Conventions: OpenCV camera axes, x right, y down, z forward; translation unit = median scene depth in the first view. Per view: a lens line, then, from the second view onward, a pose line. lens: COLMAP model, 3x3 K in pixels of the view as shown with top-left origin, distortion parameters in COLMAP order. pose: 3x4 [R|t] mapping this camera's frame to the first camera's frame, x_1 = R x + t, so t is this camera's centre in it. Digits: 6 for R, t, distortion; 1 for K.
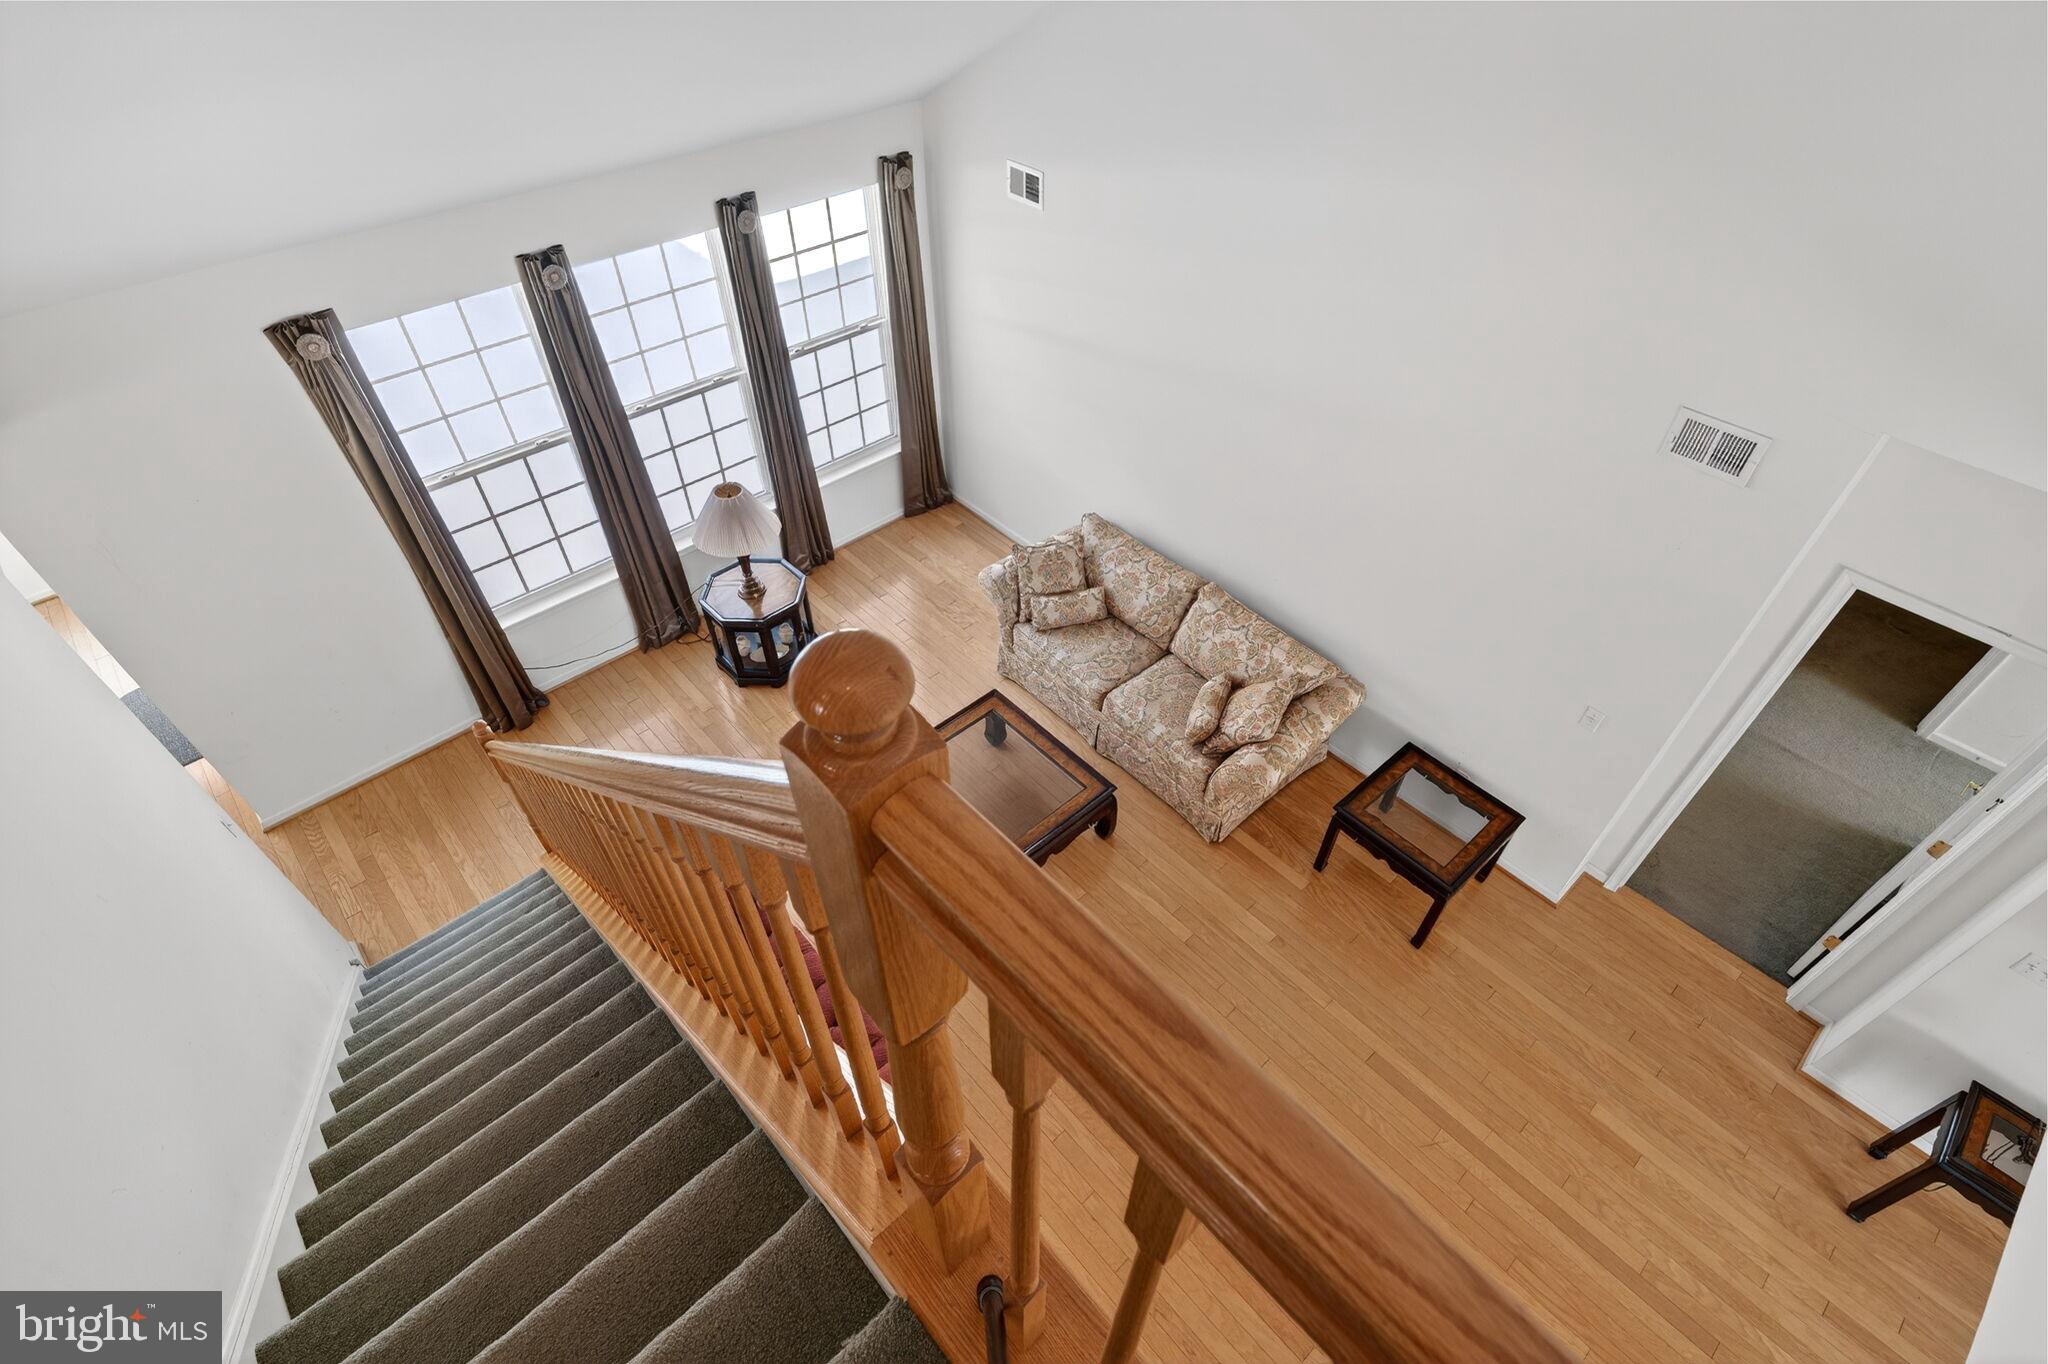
lens RADIAL K [[949.5, 0, 1030.0], [0, 949.5, 684.5], [0, 0, 1]] dist [0.007688, -0.003666]
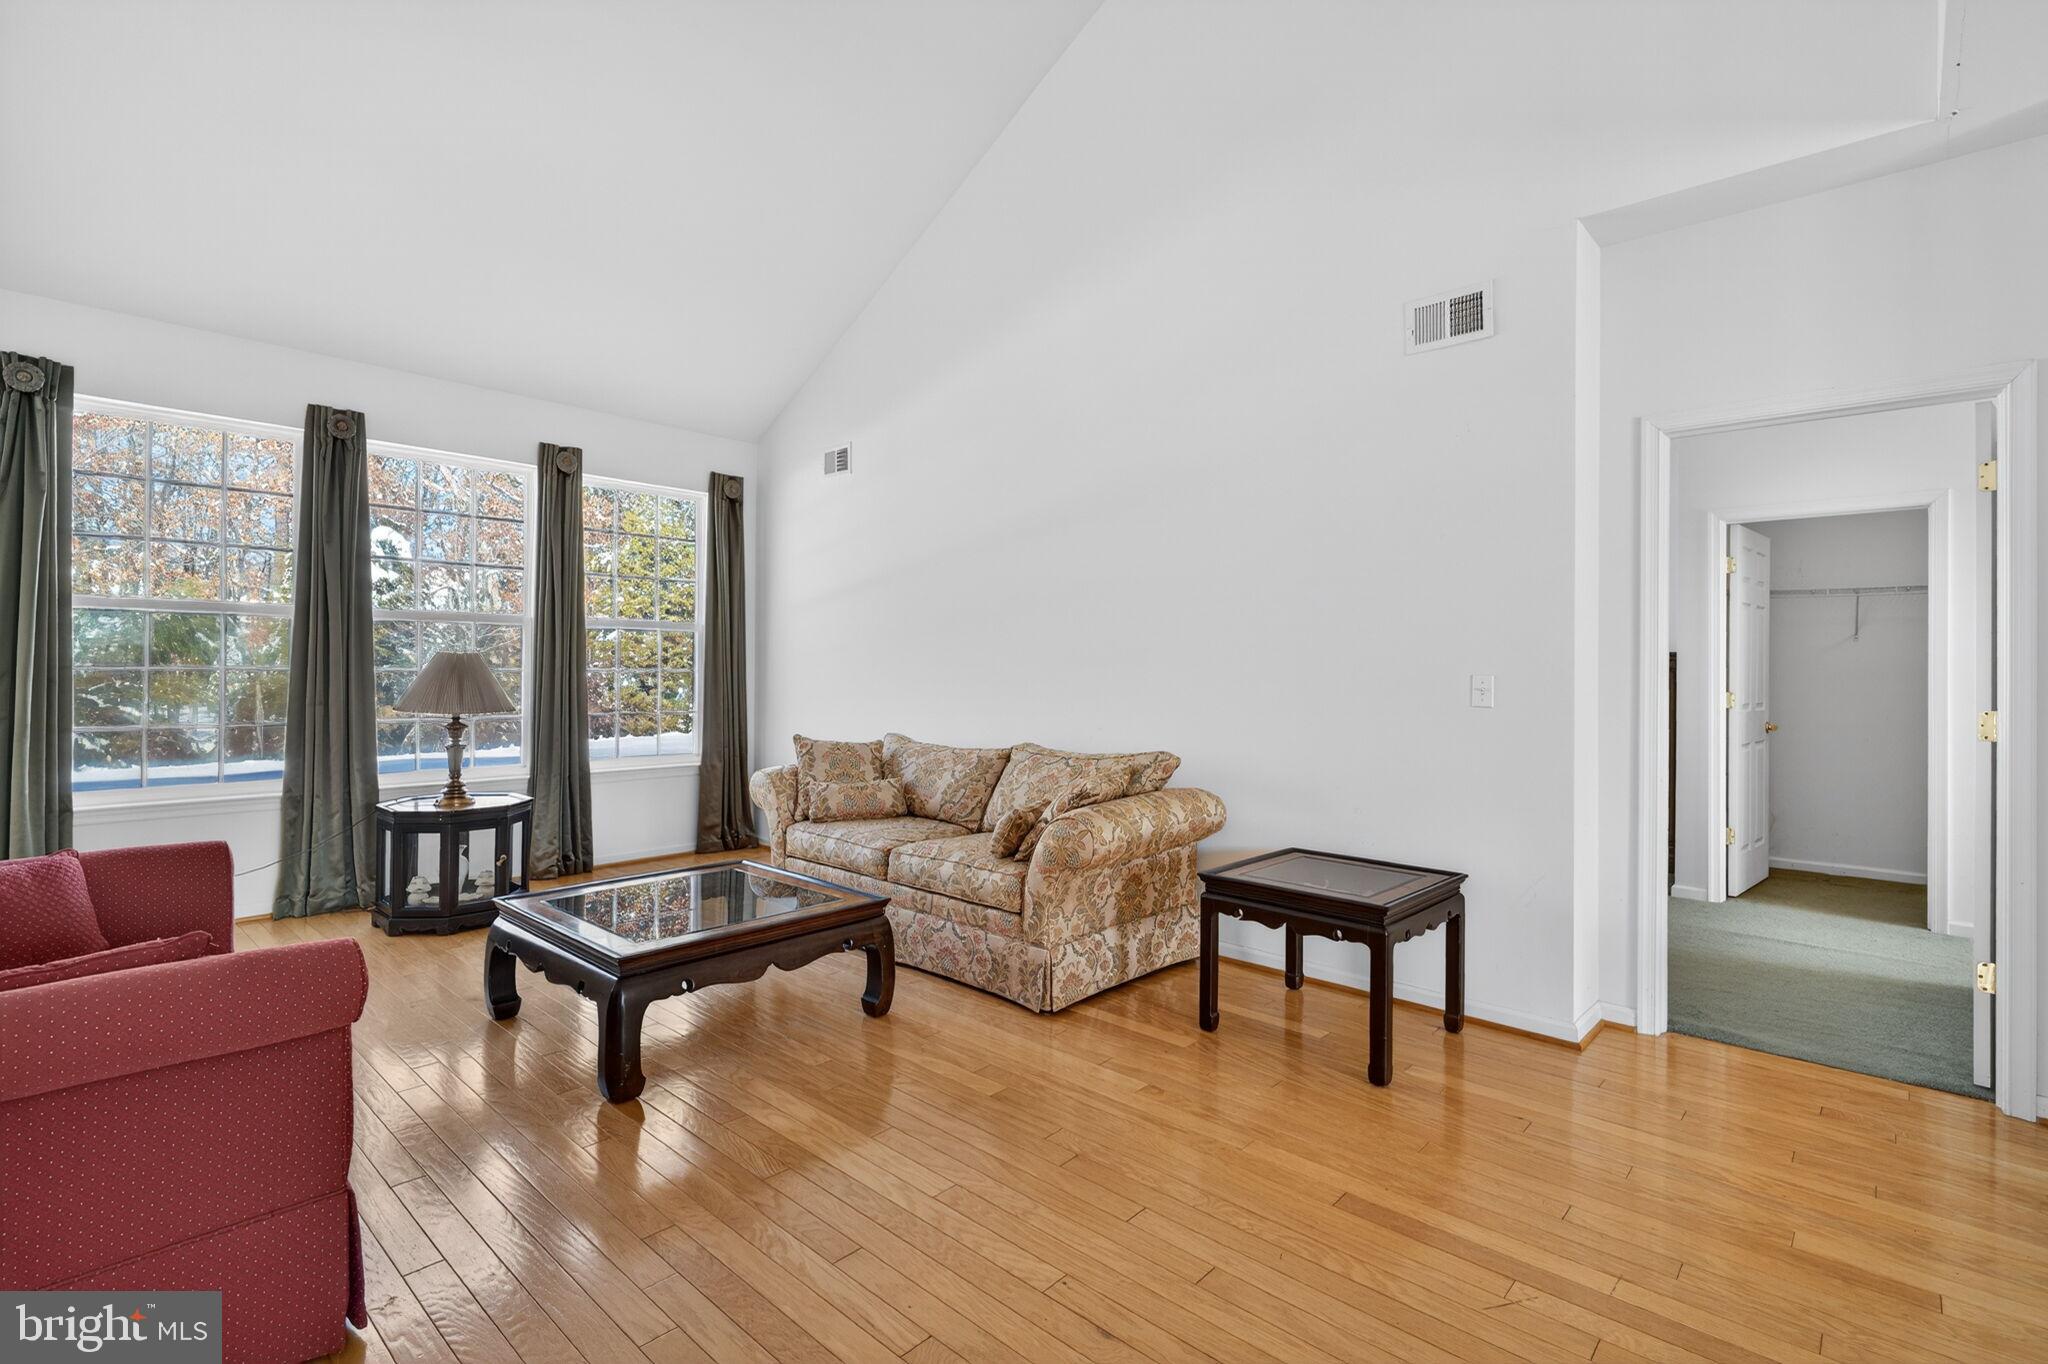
lens RADIAL K [[949.5, 0, 1022.3], [0, 949.5, 672.7], [0, 0, 1]] dist [0.007688, -0.003666]
pose [[0.996201, 0.006040, 0.086870, 0.111745], [0.056761, 0.711507, -0.700383, 0.424127], [-0.066039, 0.702654, 0.708461, 0.353805]]
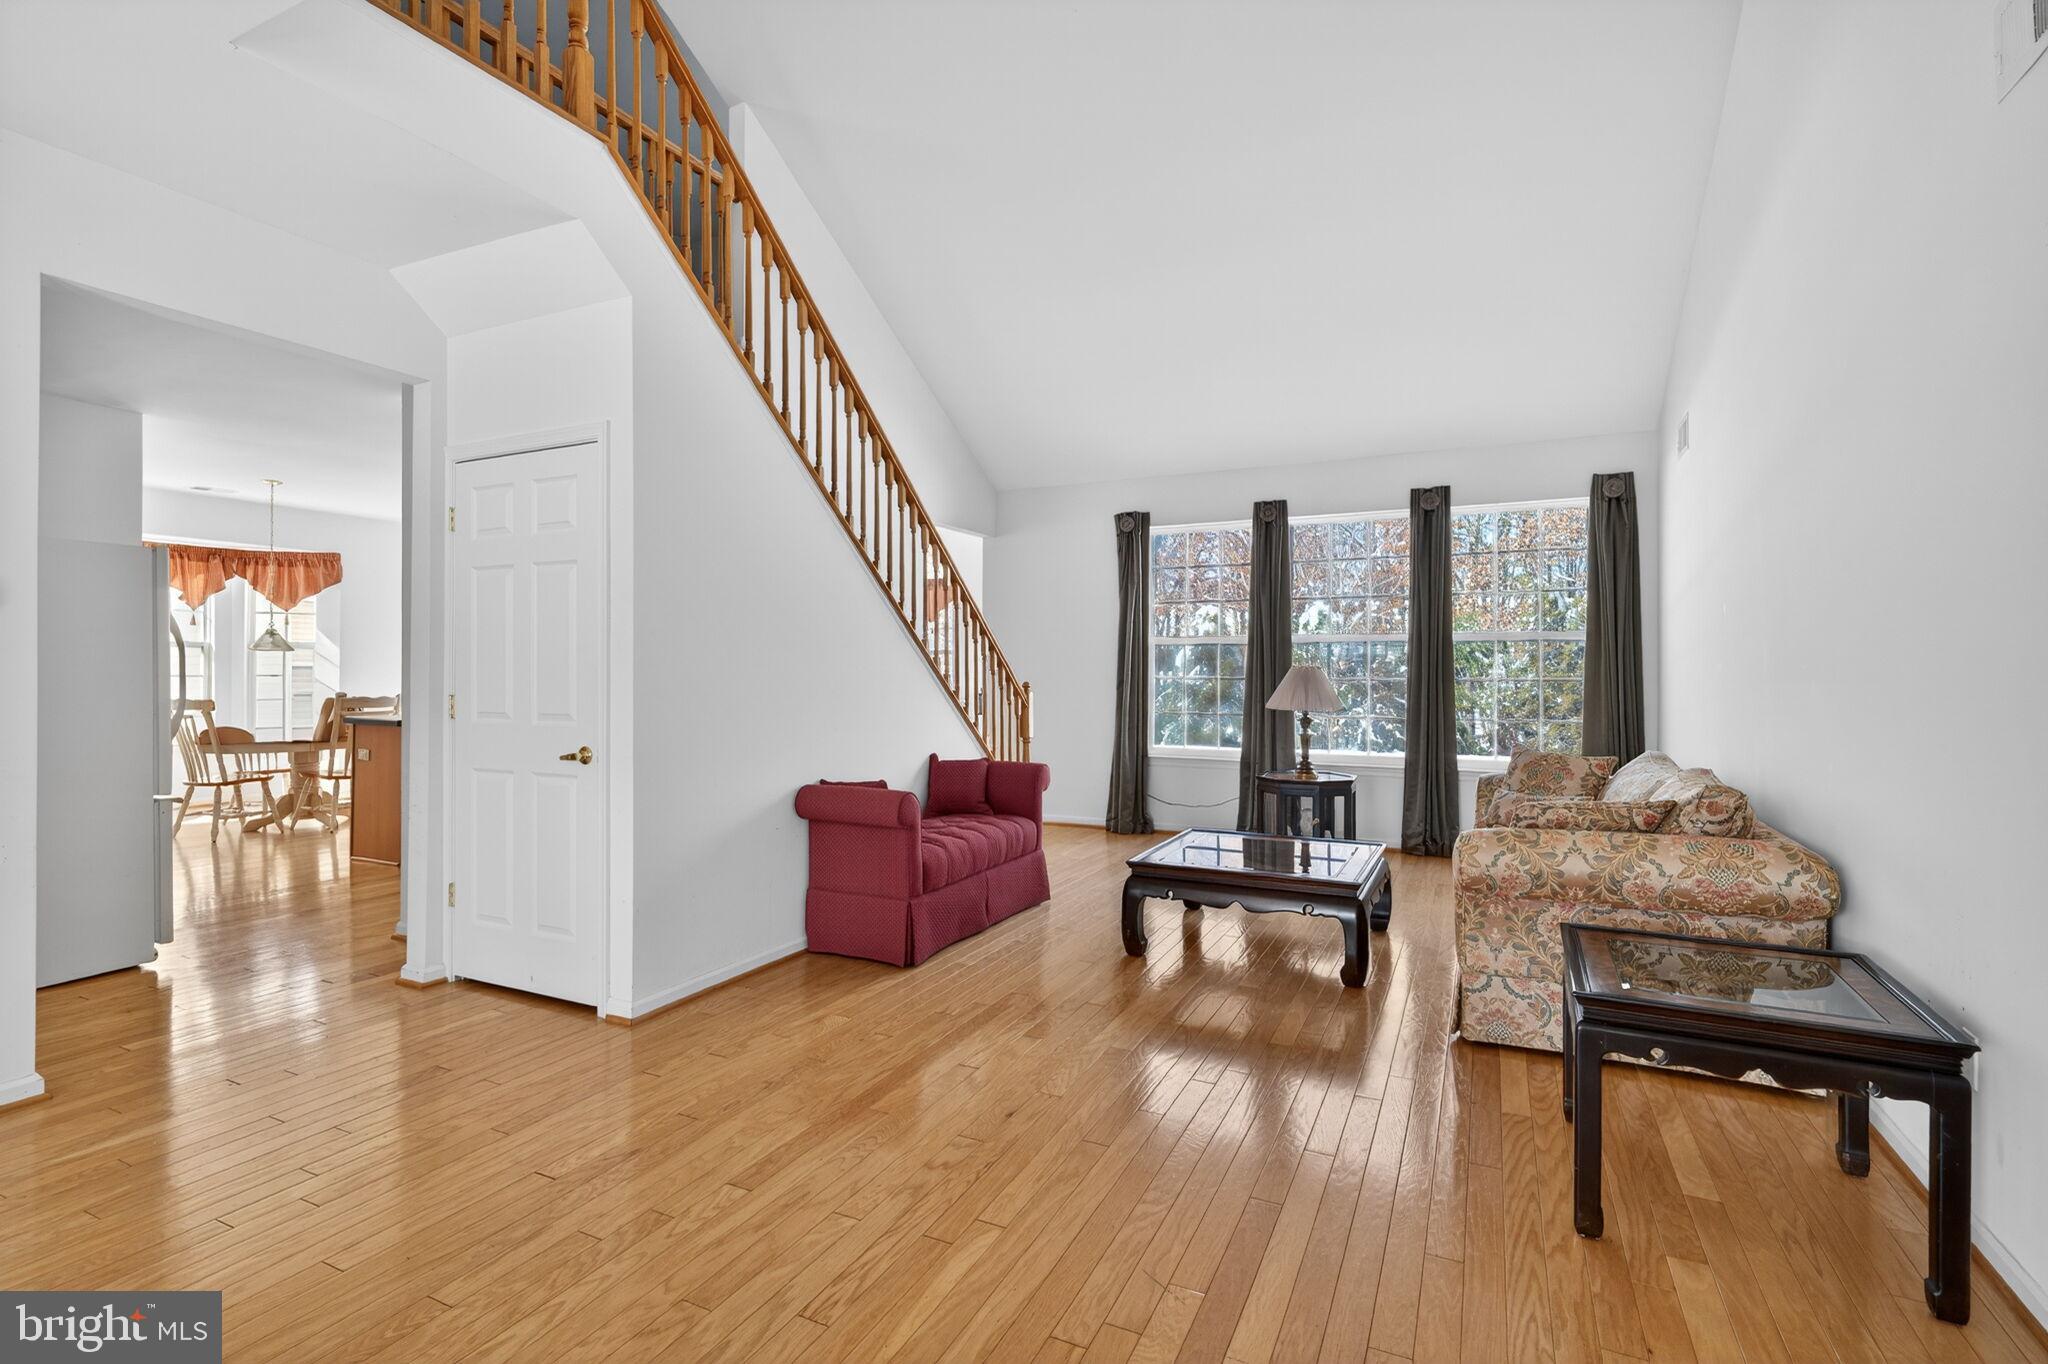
lens RADIAL K [[949.5, 0, 1024.8], [0, 949.5, 674.0], [0, 0, 1]] dist [0.007688, -0.003666]
pose [[0.368554, 0.000859, -0.929606, 0.619422], [-0.658668, 0.705907, -0.260485, 0.322369], [0.655991, 0.708304, 0.260731, 0.456817]]
